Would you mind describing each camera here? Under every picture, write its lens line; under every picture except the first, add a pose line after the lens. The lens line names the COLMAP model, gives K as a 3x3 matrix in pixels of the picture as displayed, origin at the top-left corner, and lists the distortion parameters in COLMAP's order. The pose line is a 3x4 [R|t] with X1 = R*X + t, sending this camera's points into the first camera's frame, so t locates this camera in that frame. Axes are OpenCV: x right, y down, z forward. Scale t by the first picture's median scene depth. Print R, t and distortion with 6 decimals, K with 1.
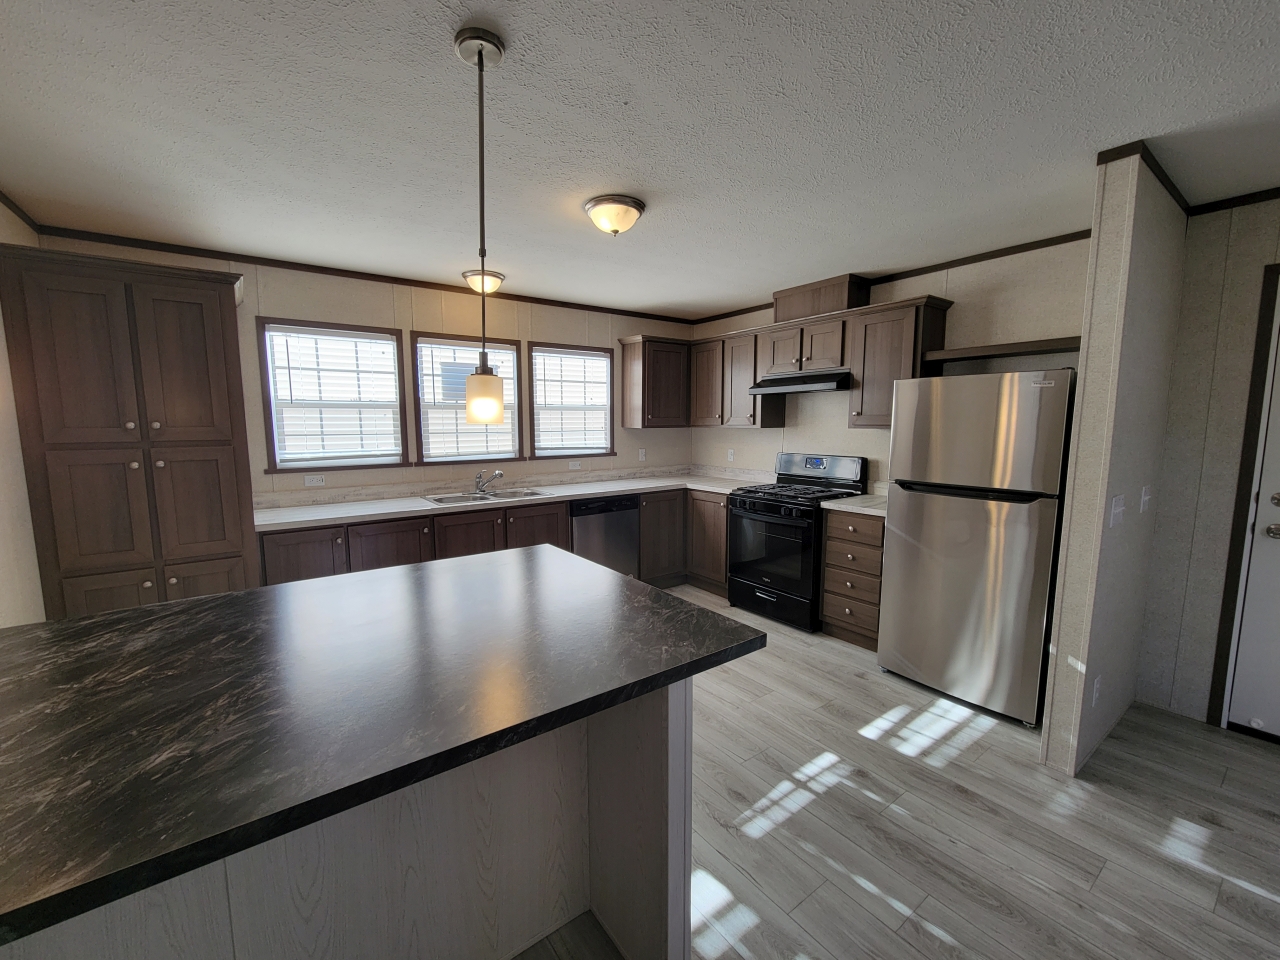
lens RADIAL K [[521.3, 0, 627.2], [0, 521.3, 484.3], [0, 0, 1]] dist [0.005297, -0.000377]
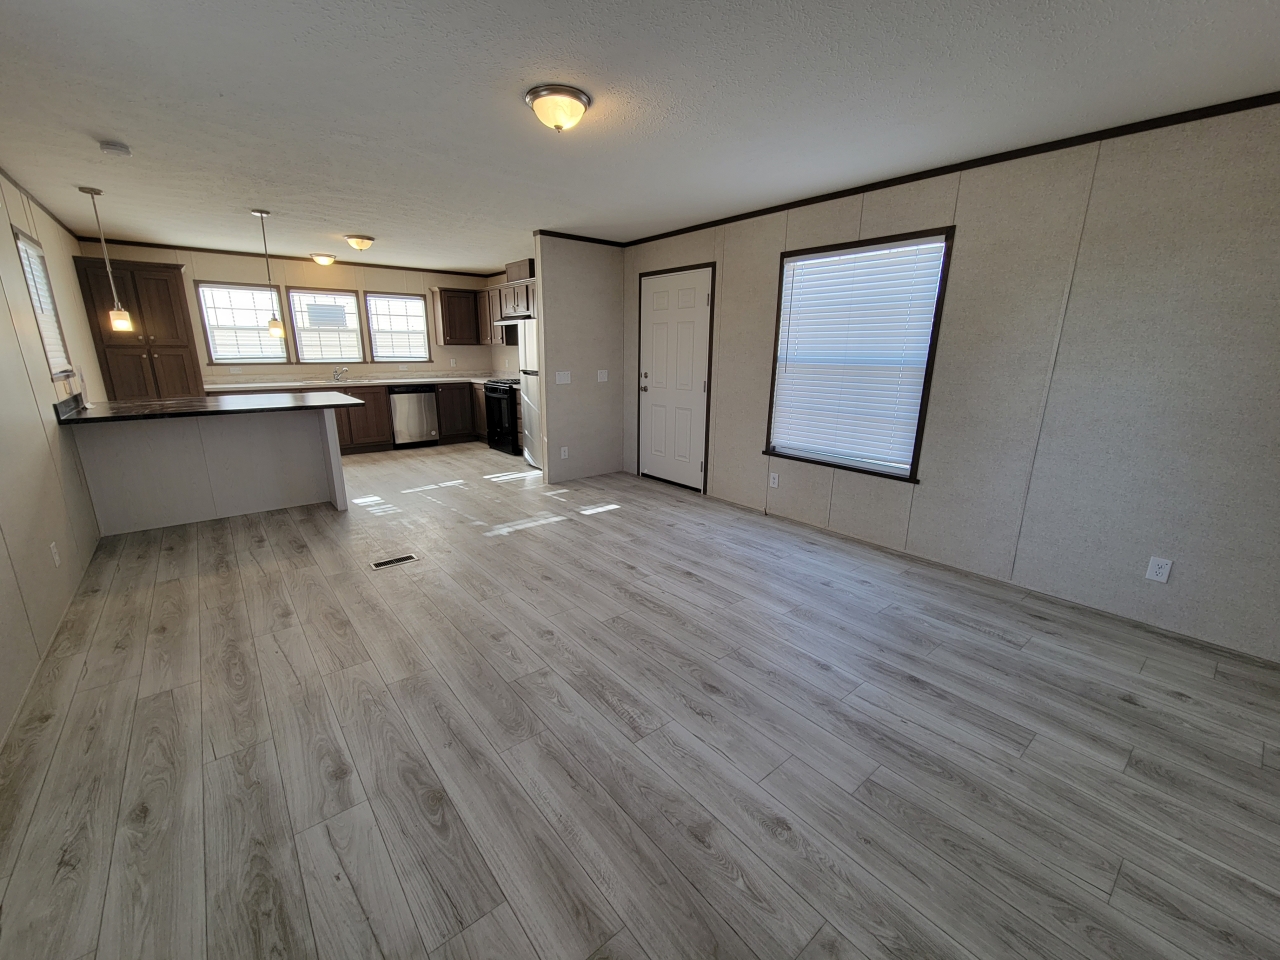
lens RADIAL K [[521.3, 0, 627.2], [0, 521.3, 484.3], [0, 0, 1]] dist [0.005297, -0.000377]
pose [[0.998583, -0.002044, 0.053184, 0.631046], [-0.005334, 0.990388, 0.138213, 0.118222], [-0.052955, -0.138301, 0.988973, -0.883504]]
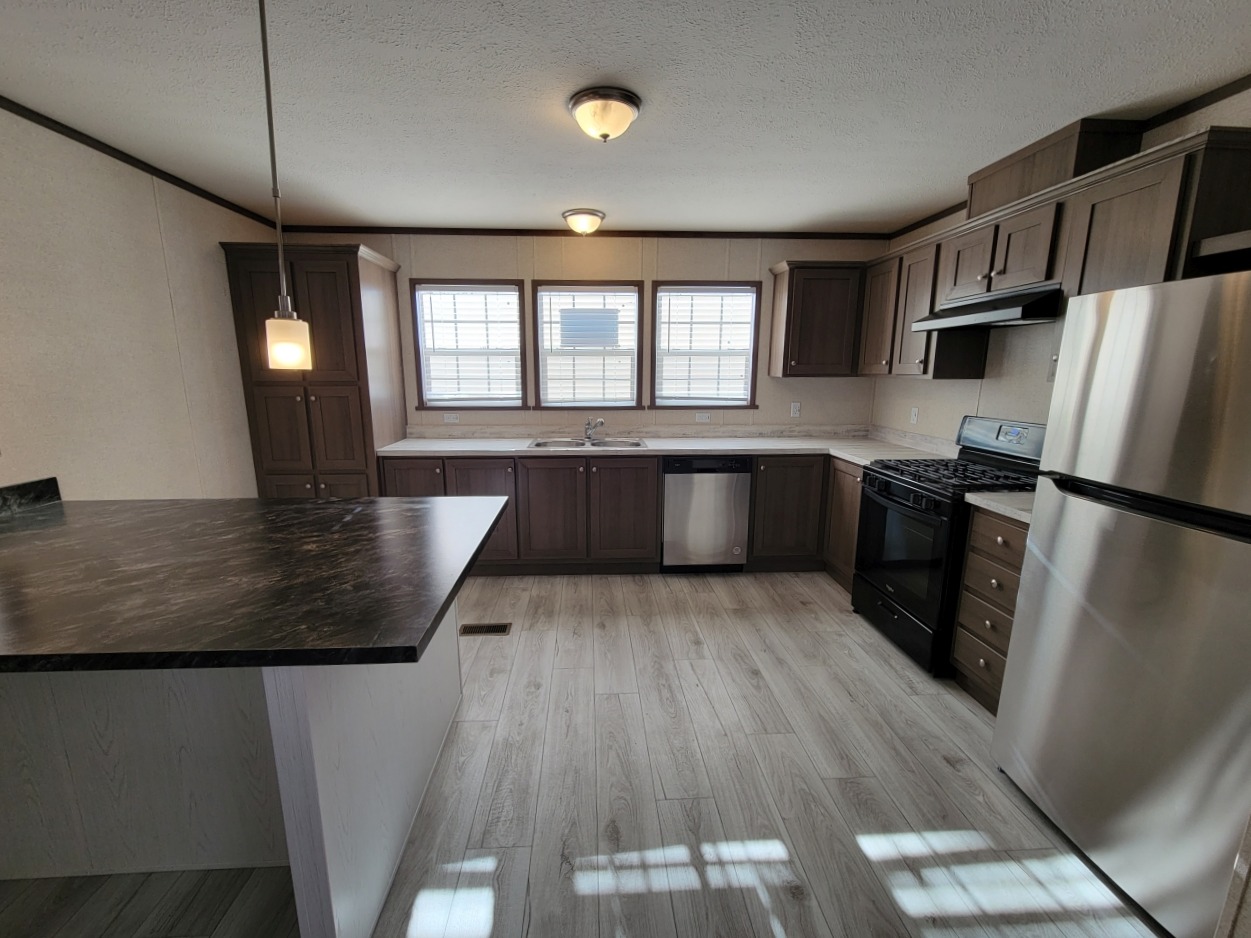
lens RADIAL K [[520.2, 0, 615.1], [0, 520.2, 470.8], [0, 0, 1]] dist [0.001453, -0.000197]
pose [[0.838947, 0.110223, -0.532934, 0.318214], [-0.070926, 0.993067, 0.093737, -0.022425], [0.539571, -0.040842, 0.840949, 0.188907]]
